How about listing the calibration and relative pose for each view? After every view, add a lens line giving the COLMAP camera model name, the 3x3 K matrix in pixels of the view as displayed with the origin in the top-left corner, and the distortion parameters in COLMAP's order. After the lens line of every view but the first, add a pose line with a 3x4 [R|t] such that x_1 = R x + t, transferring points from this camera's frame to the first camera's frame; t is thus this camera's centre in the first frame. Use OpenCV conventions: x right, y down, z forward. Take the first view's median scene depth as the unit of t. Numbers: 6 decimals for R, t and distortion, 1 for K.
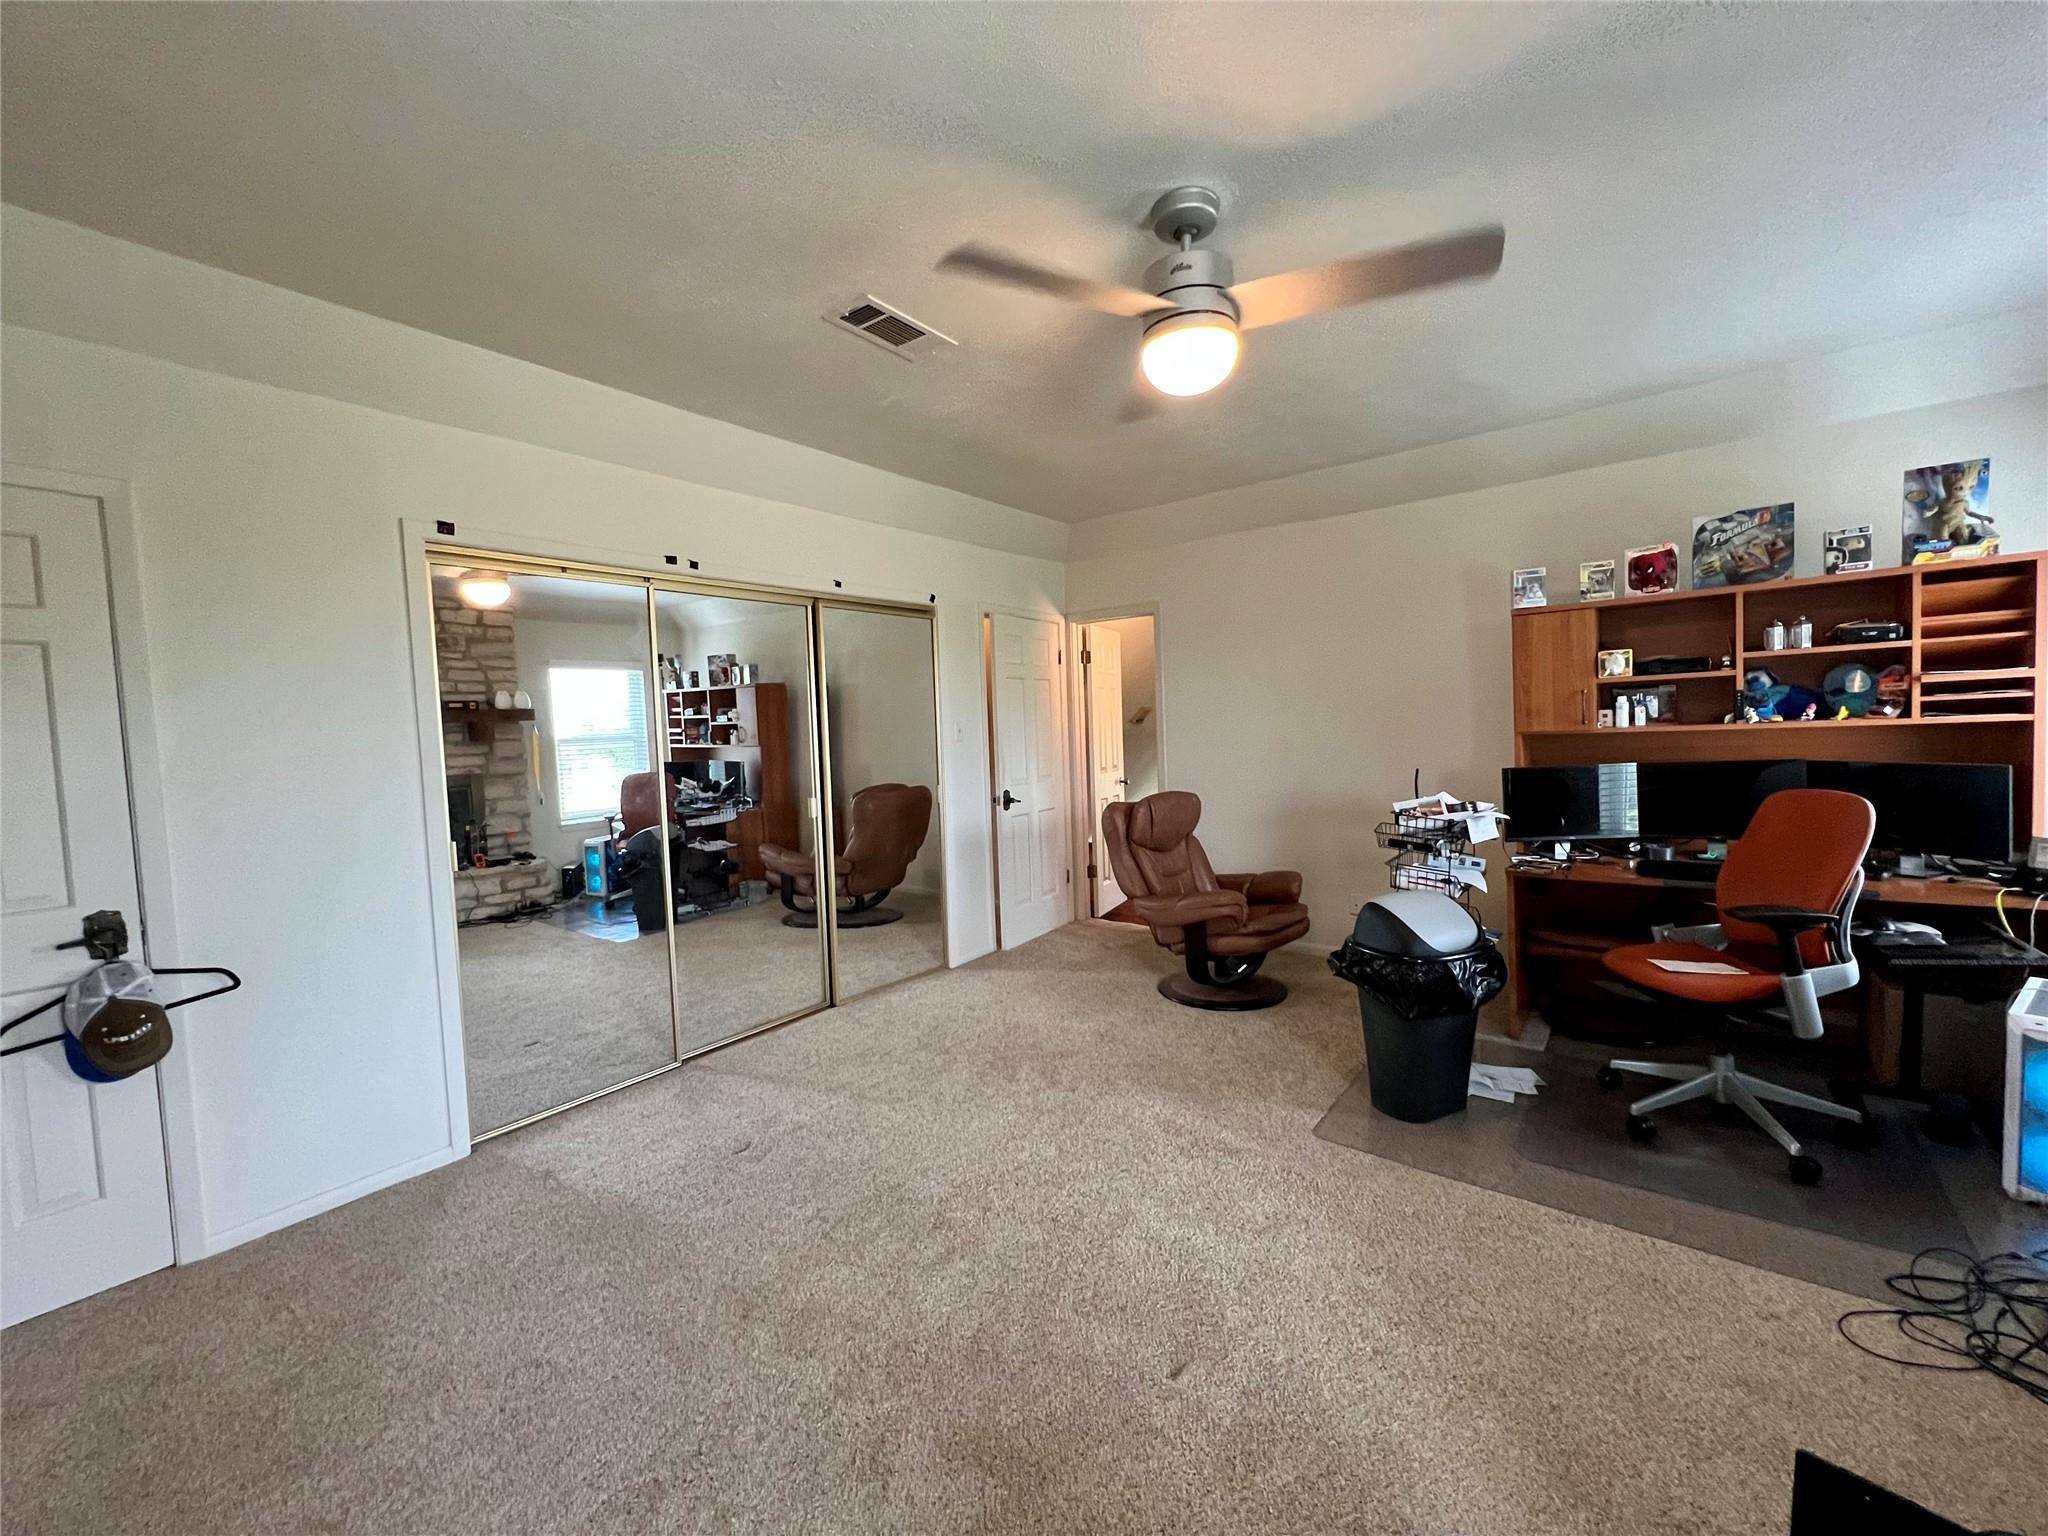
lens RADIAL K [[816.0, 0, 1020.3], [0, 816.0, 766.6], [0, 0, 1]] dist [0.000487, -0.000370]
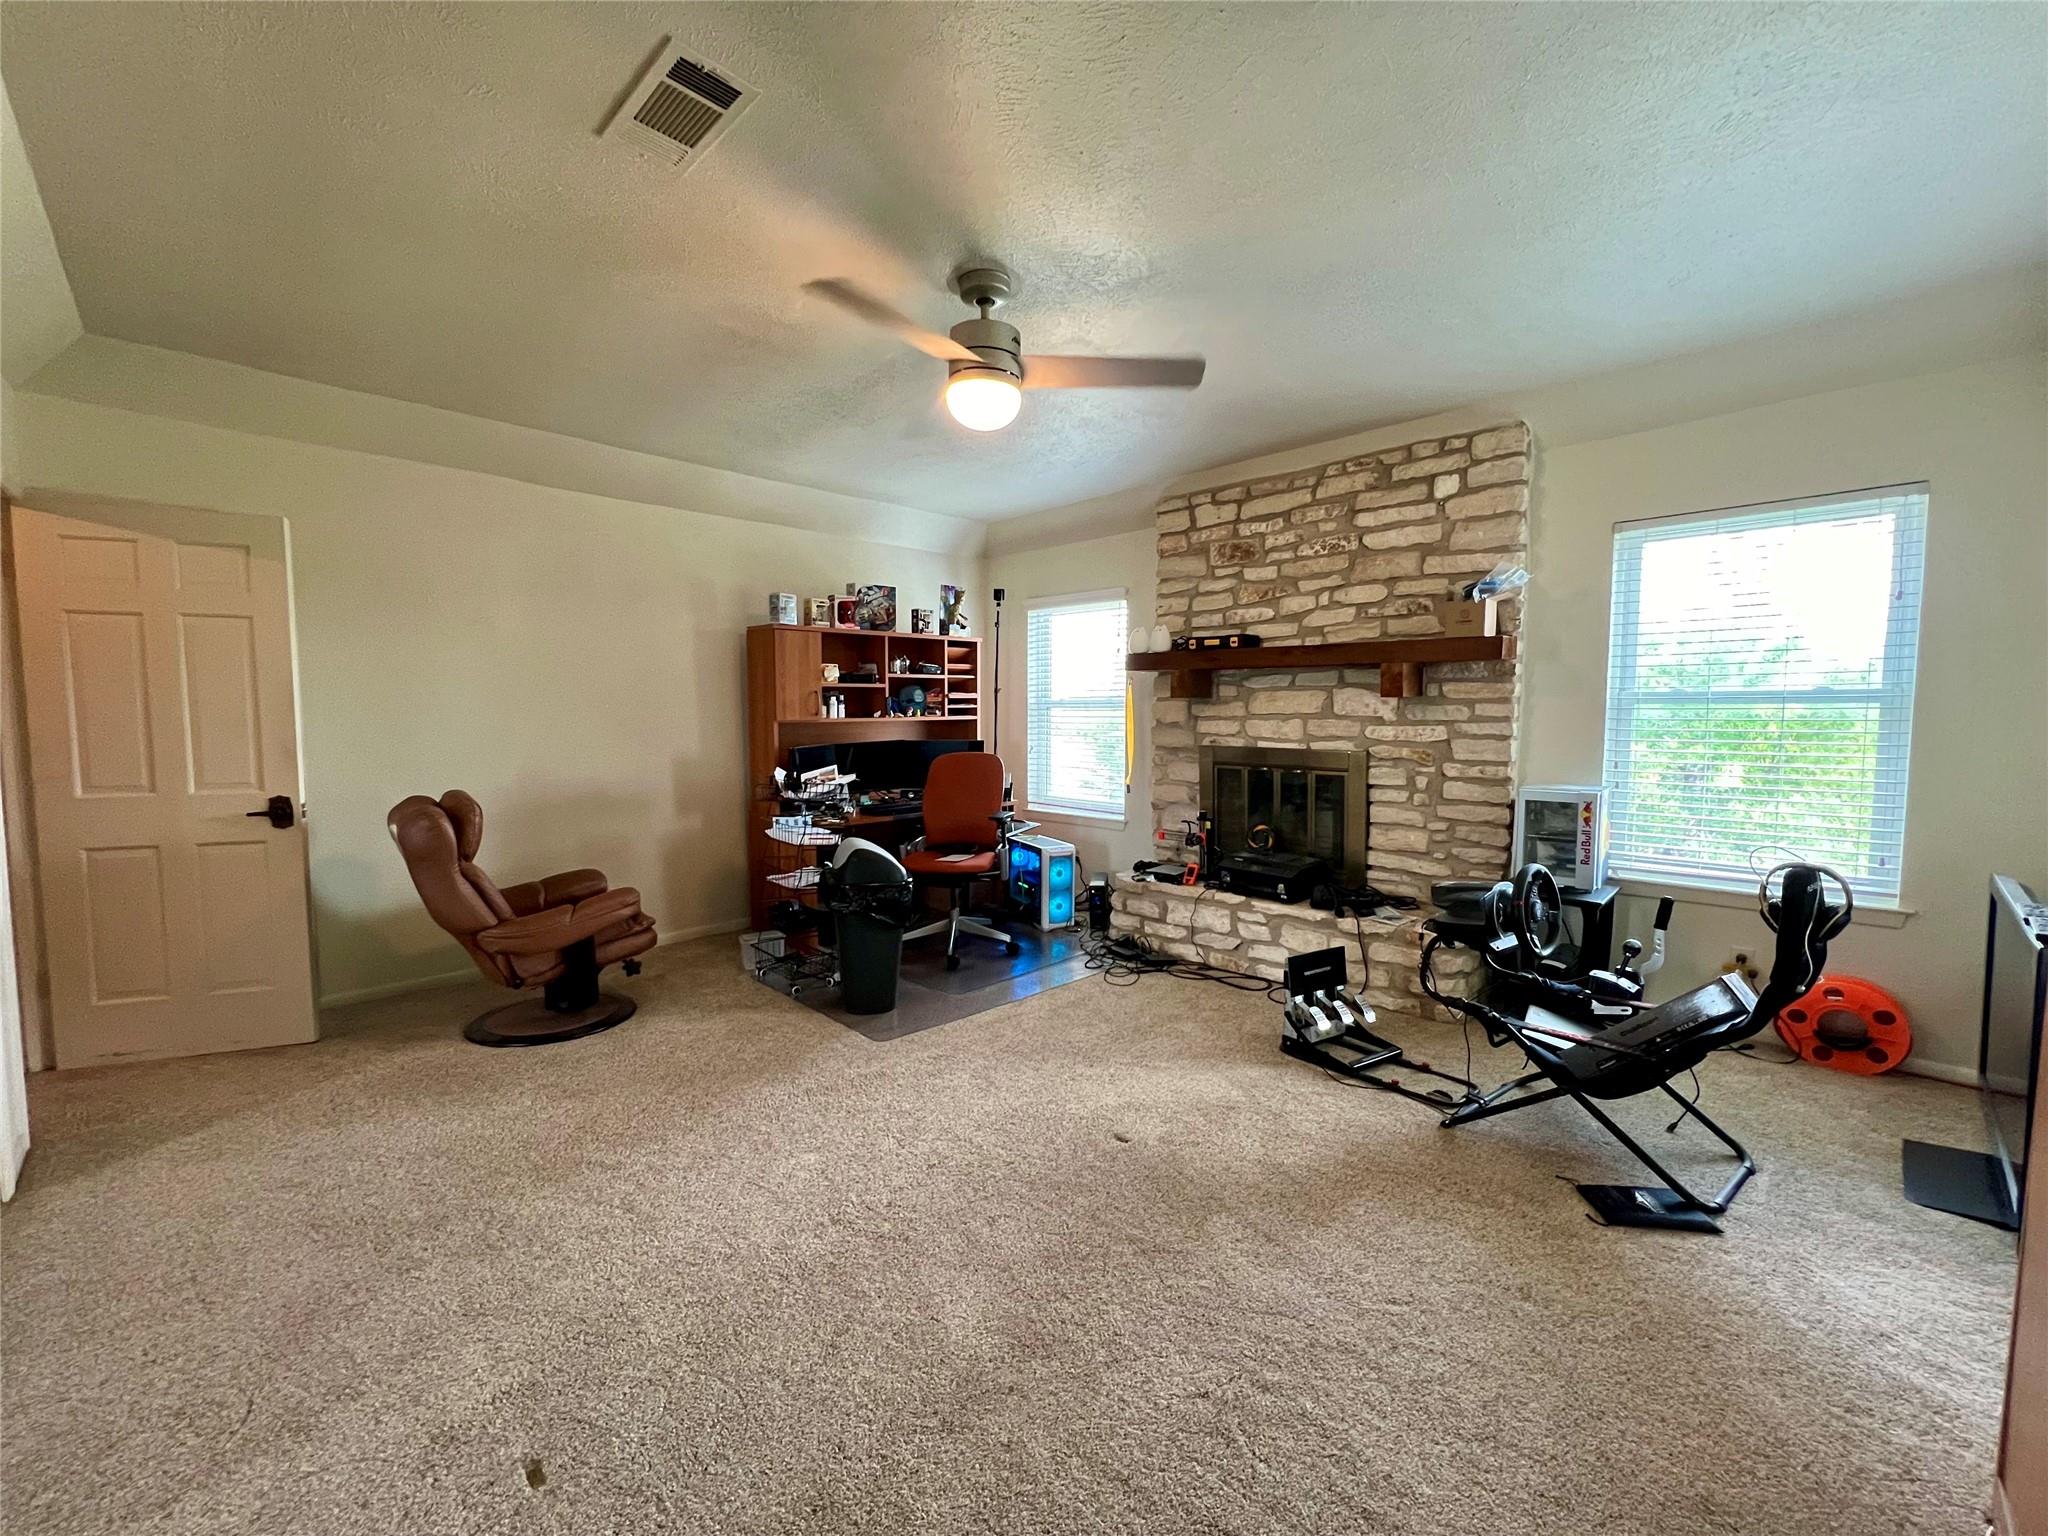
lens RADIAL K [[816.0, 0, 1020.1], [0, 816.0, 769.0], [0, 0, 1]] dist [0.000487, -0.000370]
pose [[0.134023, -0.025964, 0.990638, -0.692182], [0.048116, 0.998648, 0.019664, 0.030066], [-0.989809, 0.045030, 0.135091, 0.534130]]
